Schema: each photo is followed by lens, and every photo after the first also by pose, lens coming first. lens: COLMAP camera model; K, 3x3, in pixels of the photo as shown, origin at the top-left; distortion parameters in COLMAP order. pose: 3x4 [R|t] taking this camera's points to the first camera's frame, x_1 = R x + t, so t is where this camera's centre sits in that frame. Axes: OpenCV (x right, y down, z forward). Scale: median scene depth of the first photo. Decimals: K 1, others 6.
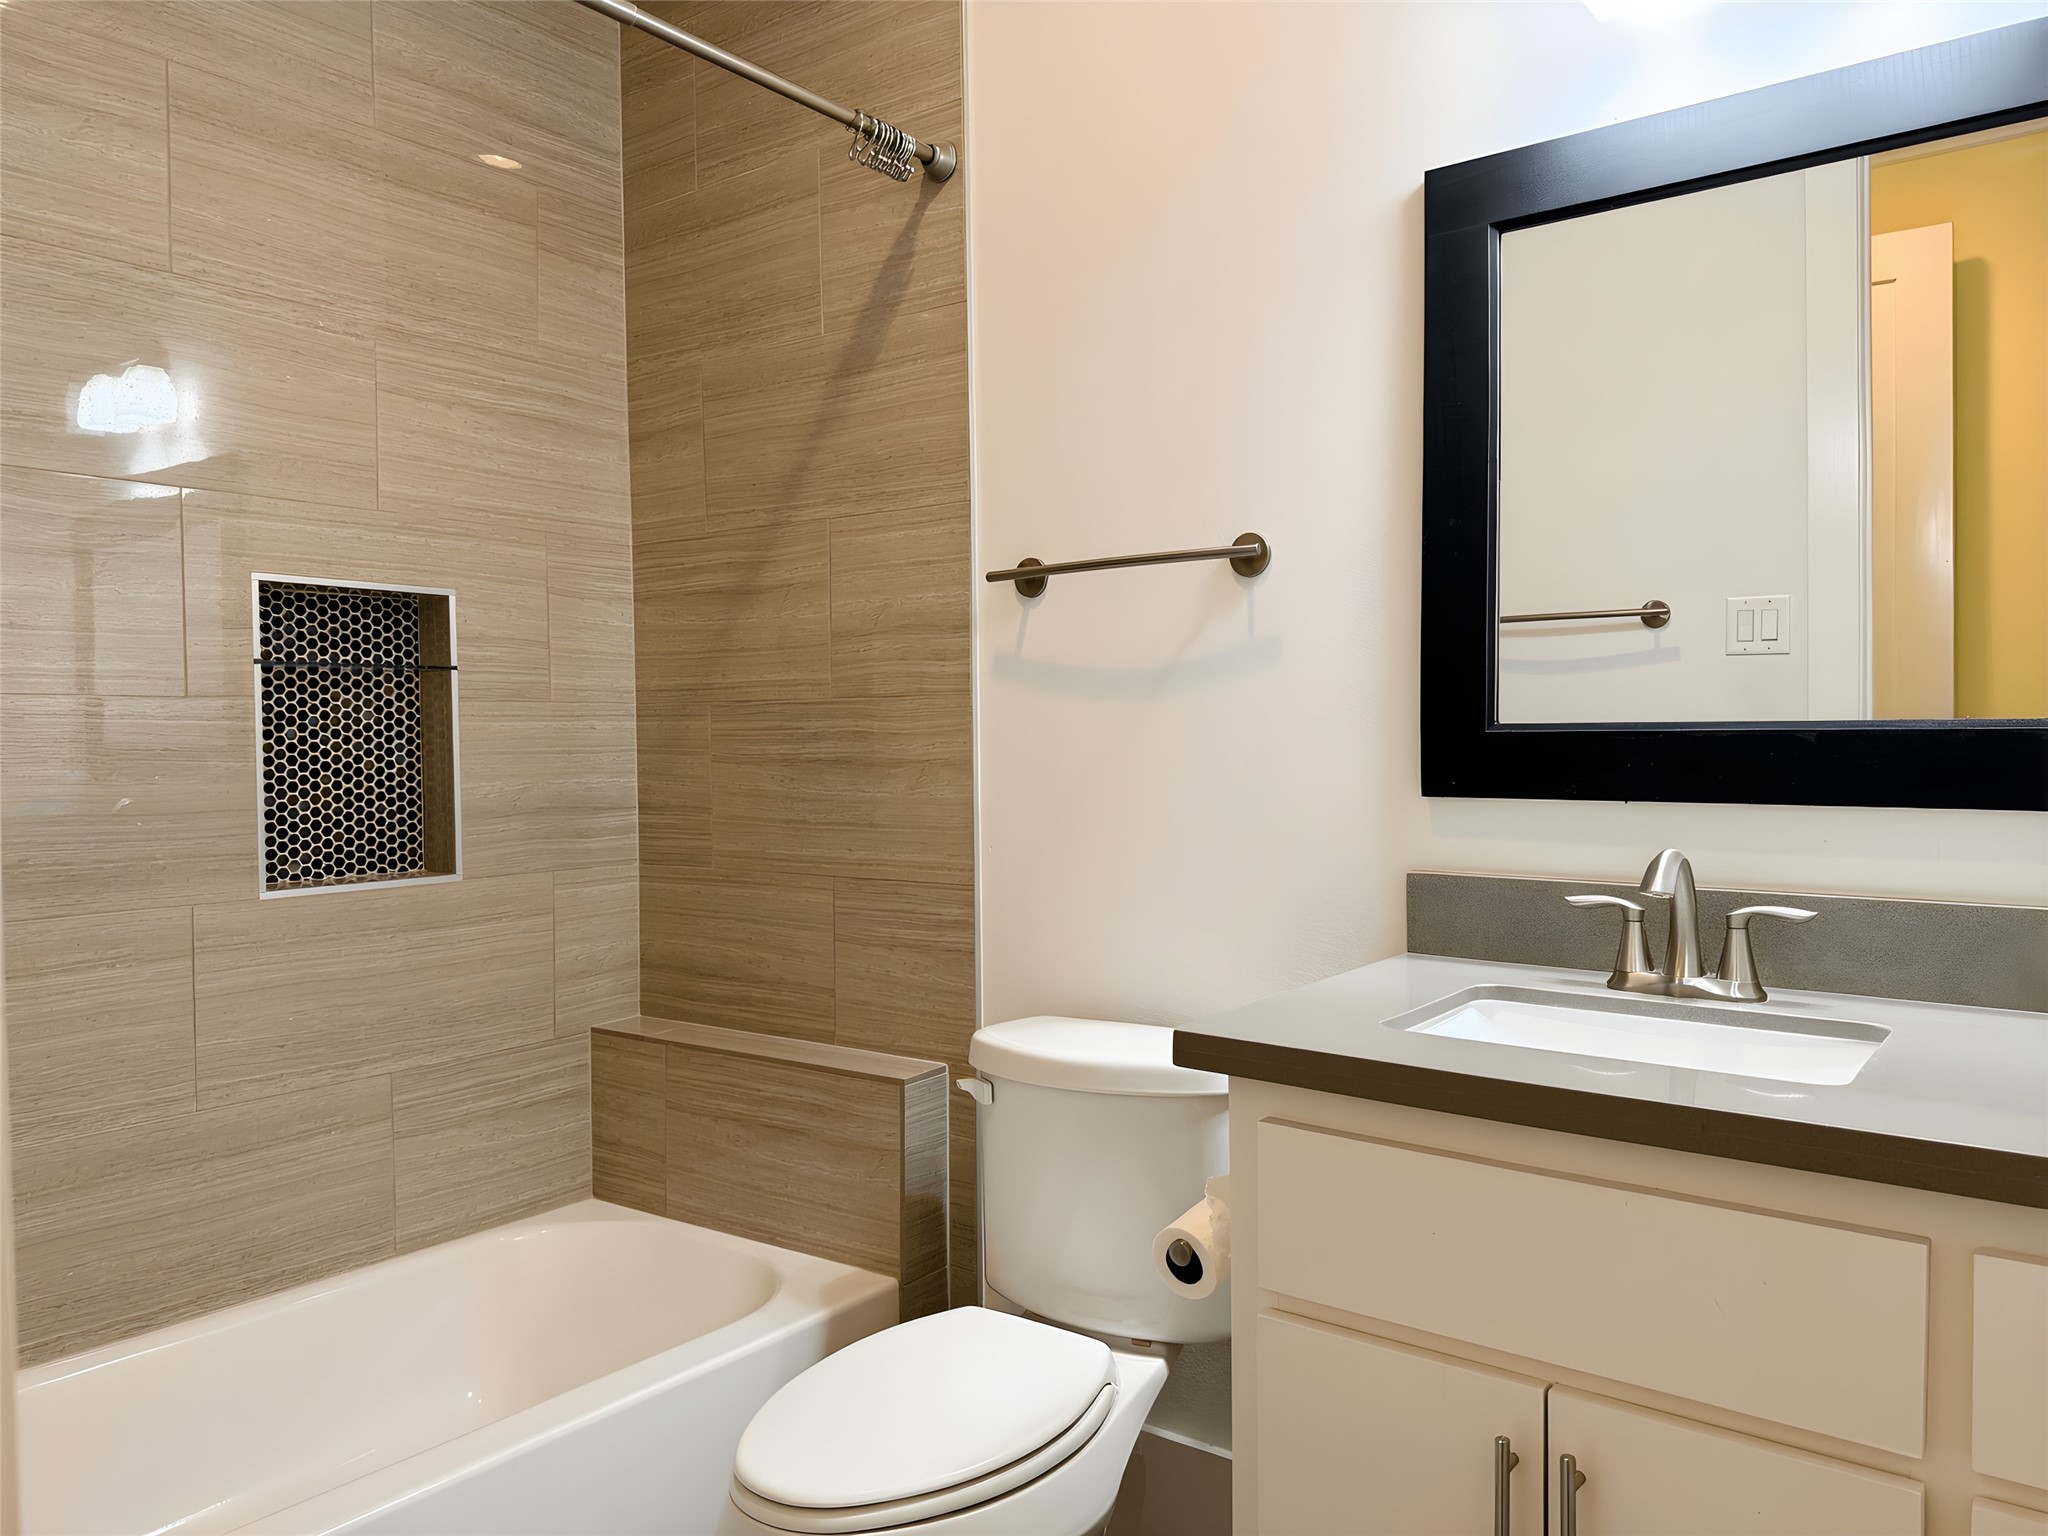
lens RADIAL K [[1451.6, 0, 1020.7], [0, 1451.6, 774.8], [0, 0, 1]] dist [0.128700, -0.244191]
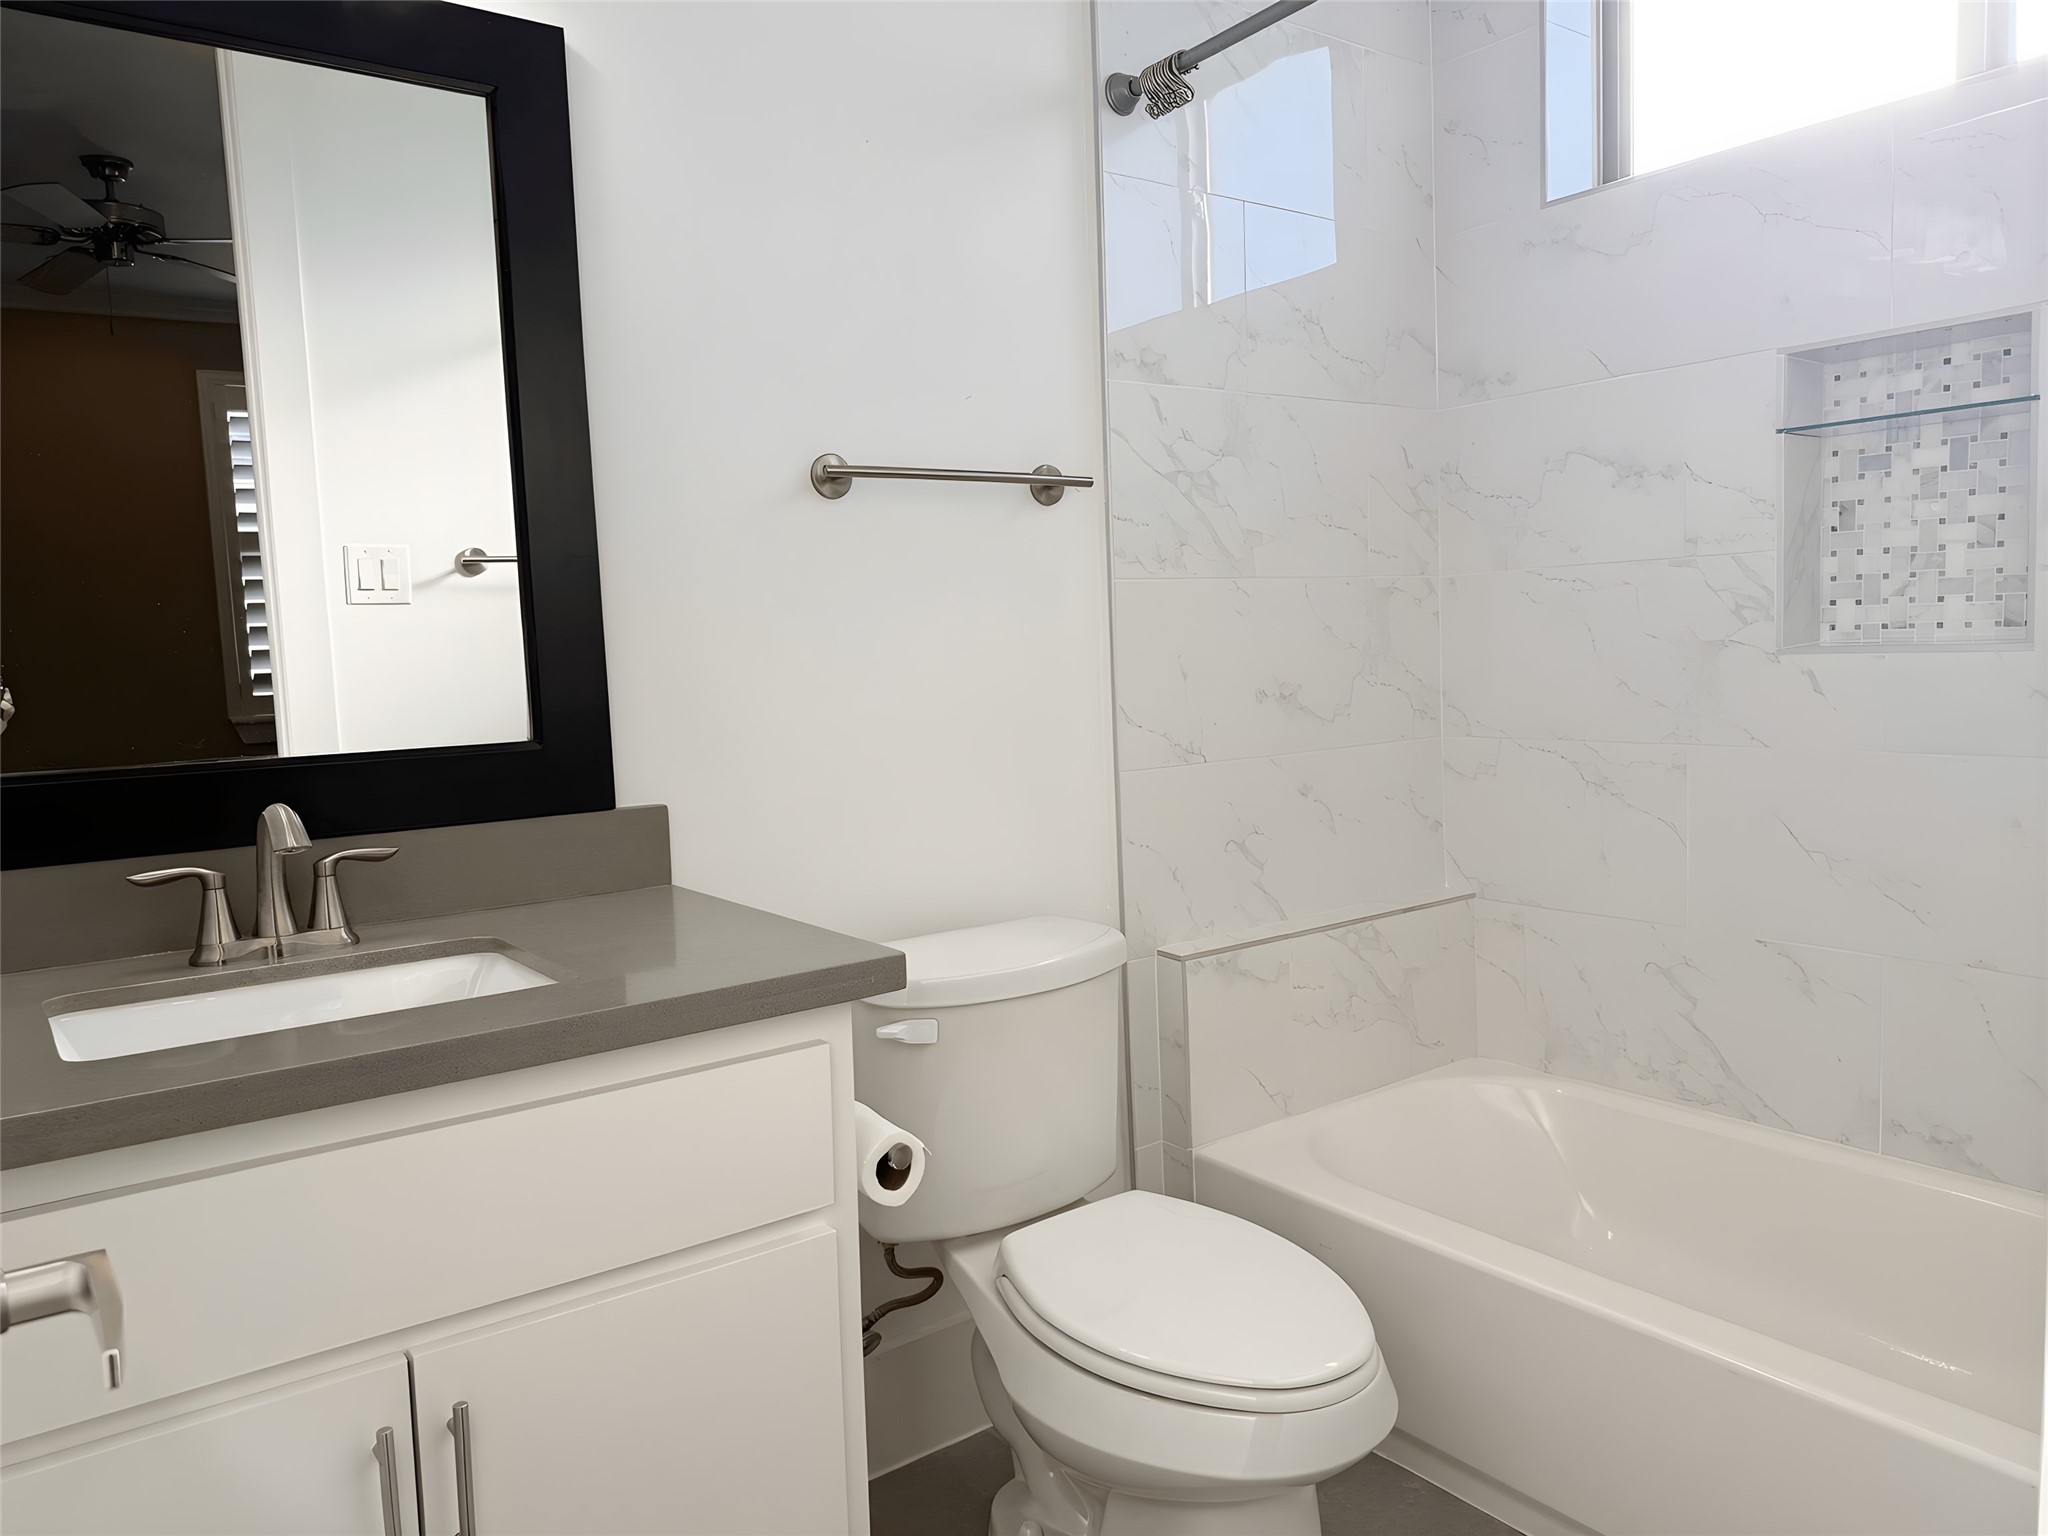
lens RADIAL K [[1451.6, 0, 1020.7], [0, 1451.6, 774.8], [0, 0, 1]] dist [0.128700, -0.244191]
pose [[0.280861, -0.081179, 0.956309, -0.340246], [0.064465, 0.995762, 0.065595, -0.000857], [-0.957581, 0.043225, 0.284904, 0.253821]]
